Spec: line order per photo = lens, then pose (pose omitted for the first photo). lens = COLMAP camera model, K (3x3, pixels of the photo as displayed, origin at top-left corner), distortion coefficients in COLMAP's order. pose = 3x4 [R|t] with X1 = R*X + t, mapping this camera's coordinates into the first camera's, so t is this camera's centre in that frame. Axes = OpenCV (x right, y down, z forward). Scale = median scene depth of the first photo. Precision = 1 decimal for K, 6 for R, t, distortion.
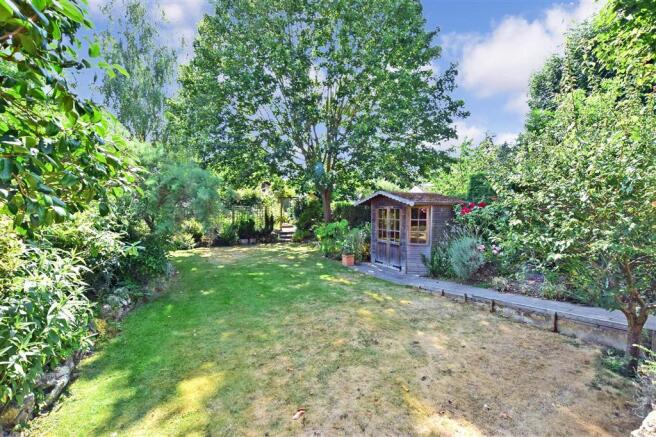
lens RADIAL K [[302.4, 0, 328.0], [0, 302.4, 218.5], [0, 0, 1]] dist [-0.003845, -0.000123]
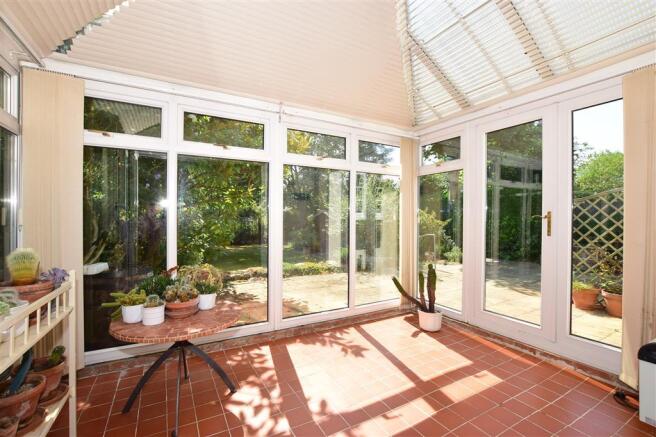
lens RADIAL K [[302.4, 0, 328.0], [0, 302.4, 218.5], [0, 0, 1]] dist [-0.003845, -0.000123]
pose [[0.999780, 0.011098, 0.017821, 0.106784], [-0.010475, 0.999344, -0.034659, 0.010233], [-0.018194, 0.034464, 0.999240, -0.486900]]
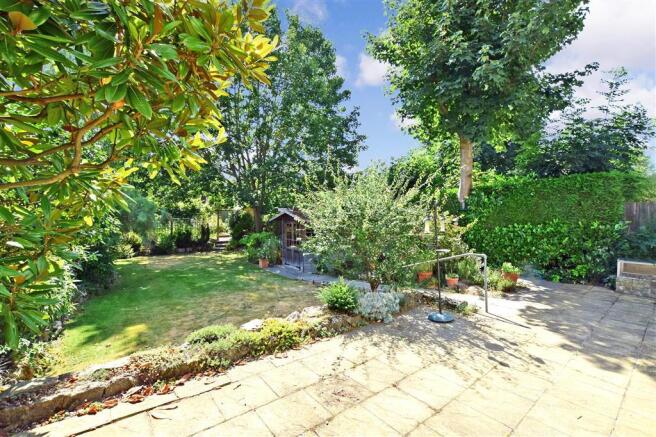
lens RADIAL K [[302.4, 0, 328.0], [0, 302.4, 218.5], [0, 0, 1]] dist [-0.003845, -0.000123]
pose [[0.986741, -0.001371, 0.162295, 0.089197], [0.005133, 0.999728, -0.022762, -0.015842], [-0.162219, 0.023293, 0.986480, -0.223068]]
